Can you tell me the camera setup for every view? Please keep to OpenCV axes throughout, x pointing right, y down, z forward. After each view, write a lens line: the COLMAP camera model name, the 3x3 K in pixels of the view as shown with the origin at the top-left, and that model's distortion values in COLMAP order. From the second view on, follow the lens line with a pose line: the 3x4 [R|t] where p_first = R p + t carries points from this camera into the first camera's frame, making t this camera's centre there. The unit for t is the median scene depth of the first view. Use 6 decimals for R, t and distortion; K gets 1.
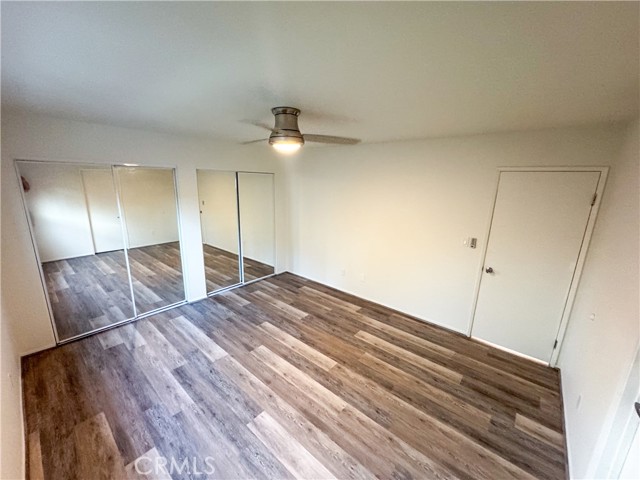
lens RADIAL K [[254.9, 0, 317.5], [0, 254.9, 243.2], [0, 0, 1]] dist [-0.004200, 0.001193]
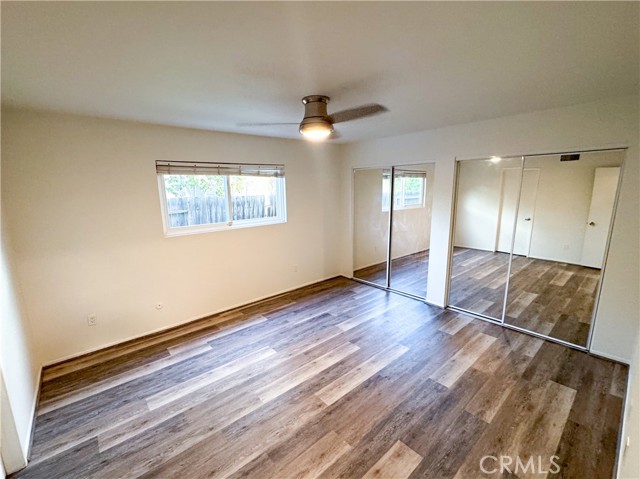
lens RADIAL K [[280.6, 0, 307.0], [0, 280.6, 237.8], [0, 0, 1]] dist [0.000934, 0.000521]
pose [[-0.158560, 0.154666, -0.975160, 0.874275], [-0.215144, 0.958510, 0.187007, -0.154035], [0.963624, 0.239452, -0.118706, 0.981985]]
